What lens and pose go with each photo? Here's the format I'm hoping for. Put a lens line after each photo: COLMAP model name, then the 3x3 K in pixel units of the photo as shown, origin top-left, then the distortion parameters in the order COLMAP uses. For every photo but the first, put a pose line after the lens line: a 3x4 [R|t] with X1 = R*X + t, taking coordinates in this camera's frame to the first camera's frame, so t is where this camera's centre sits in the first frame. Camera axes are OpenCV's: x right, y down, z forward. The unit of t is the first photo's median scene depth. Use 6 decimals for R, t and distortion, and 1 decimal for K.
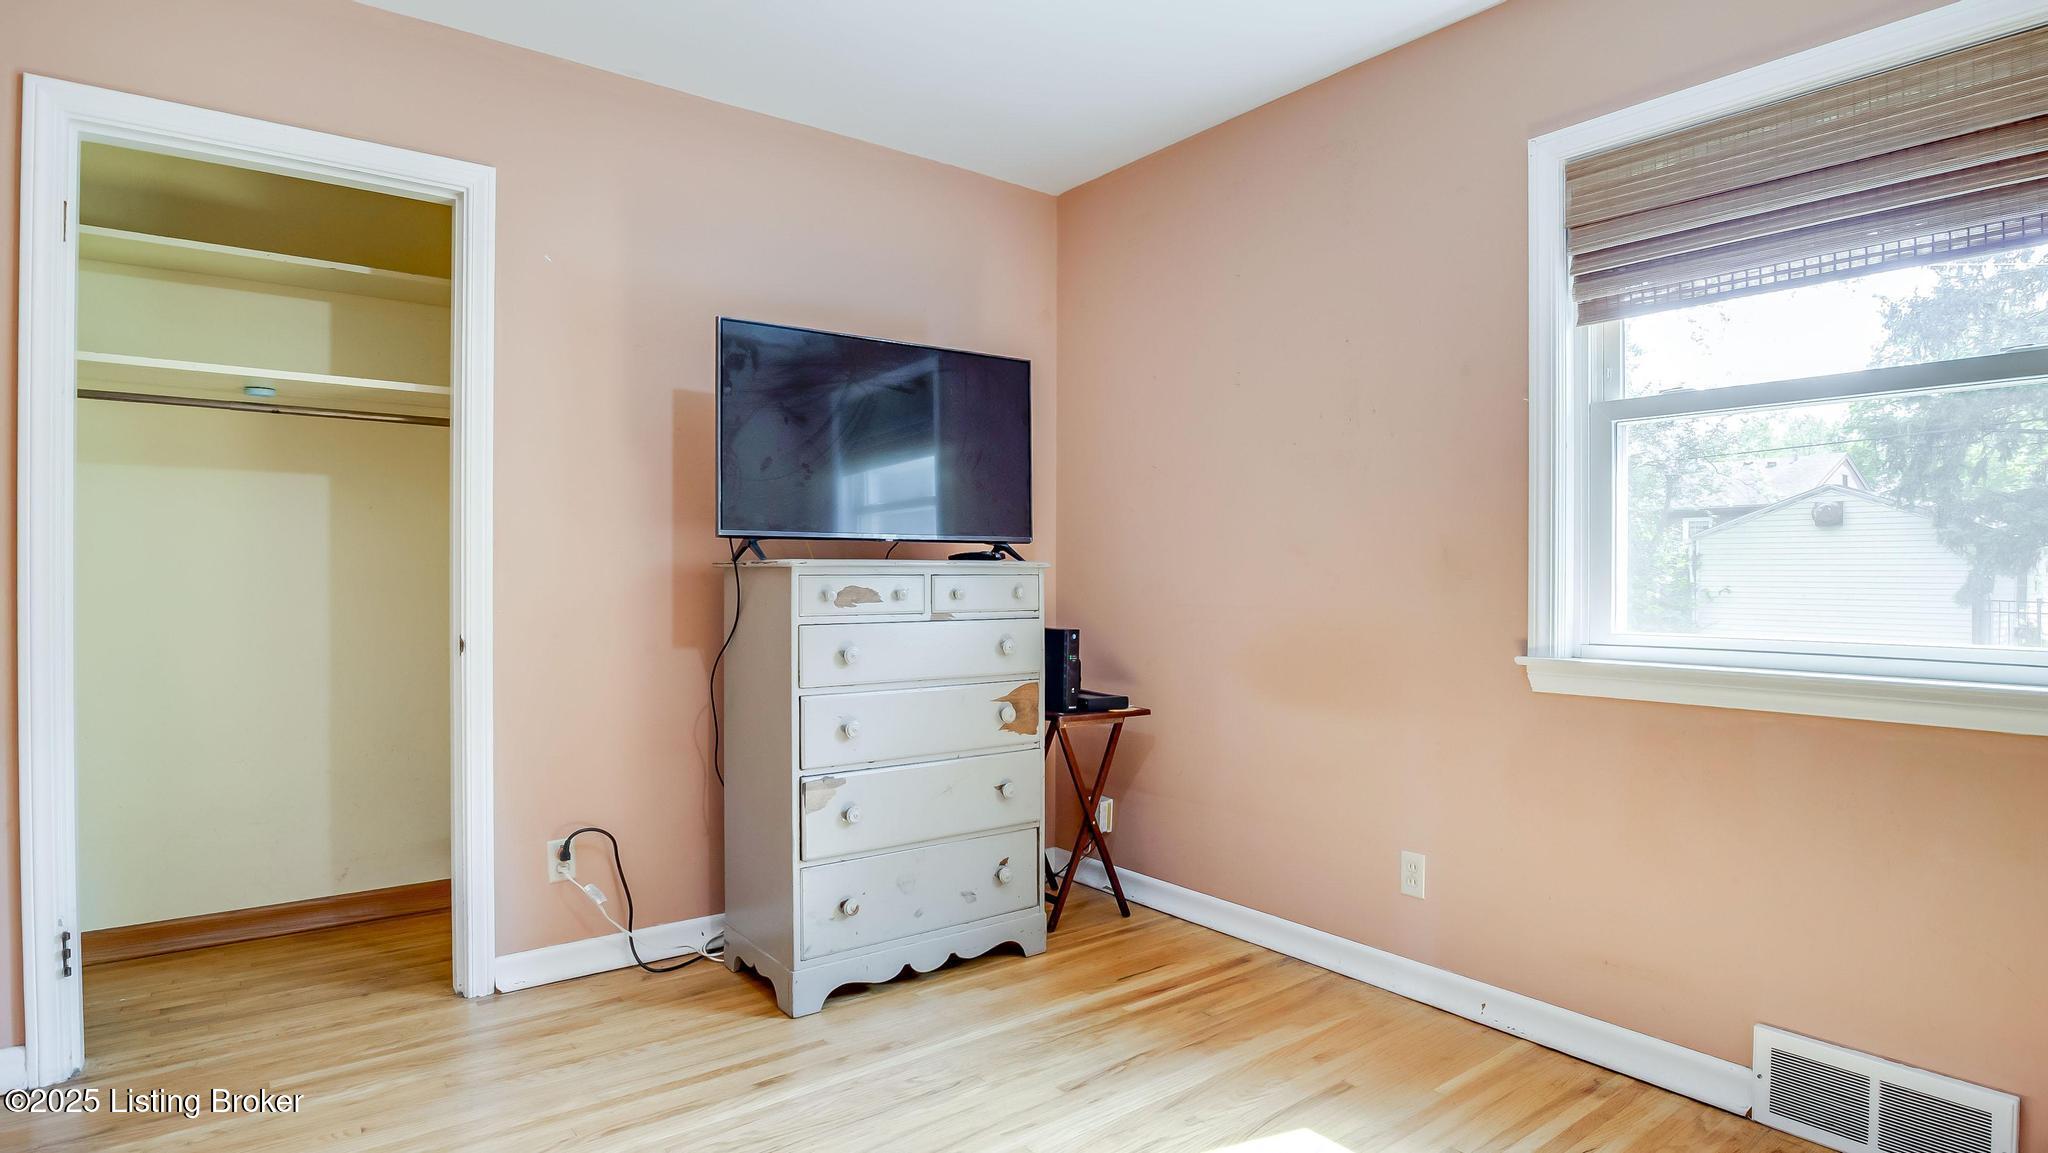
lens RADIAL K [[1101.6, 0, 1024.5], [0, 1101.6, 575.2], [0, 0, 1]] dist [0.000742, -0.000604]
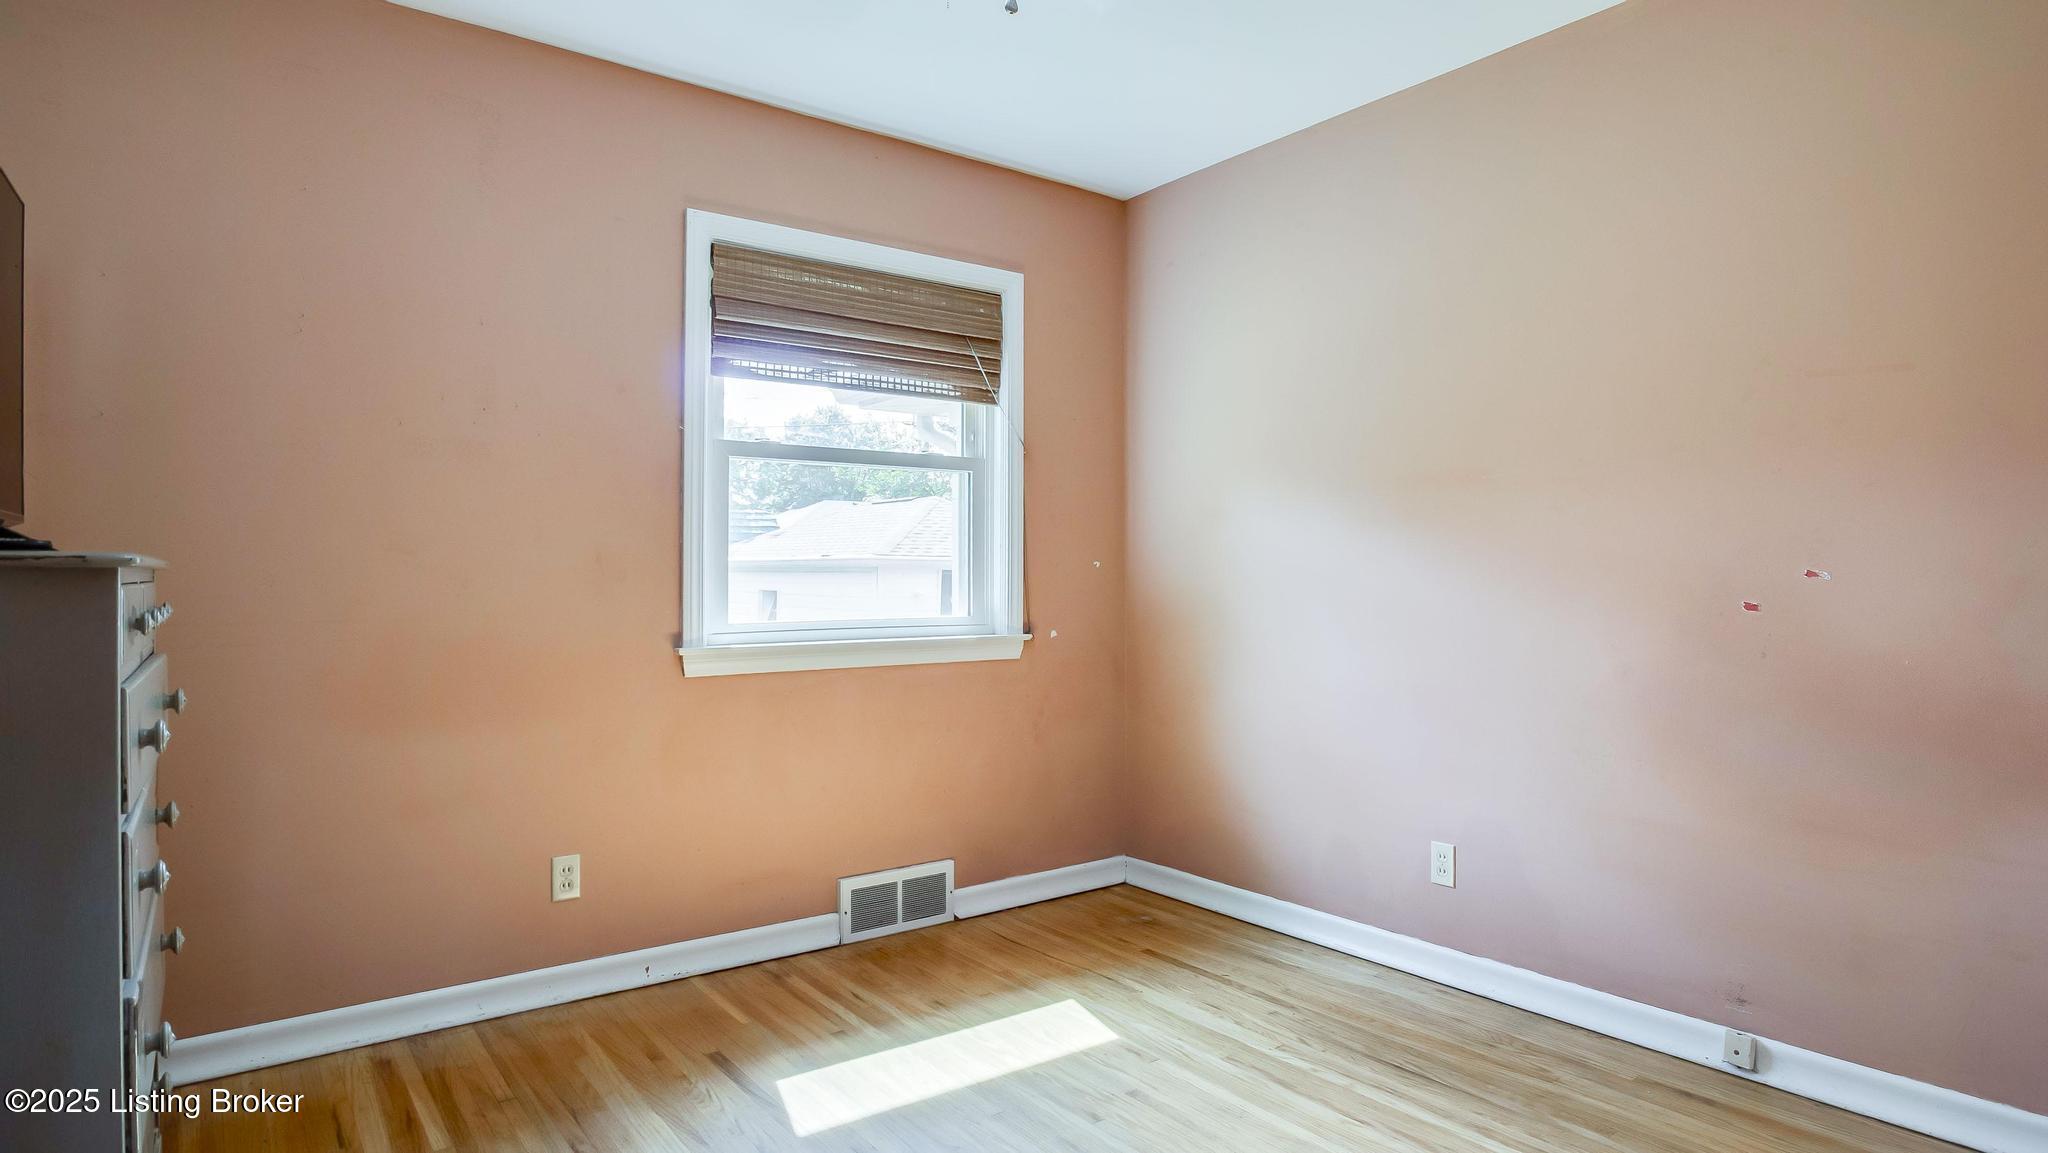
lens RADIAL K [[1101.6, 0, 1024.1], [0, 1101.6, 579.8], [0, 0, 1]] dist [0.000742, -0.000604]
pose [[0.020809, 0.008224, 0.999750, -0.724787], [0.015673, 0.999841, -0.008551, 0.018128], [-0.999661, 0.015847, 0.020677, 0.635865]]
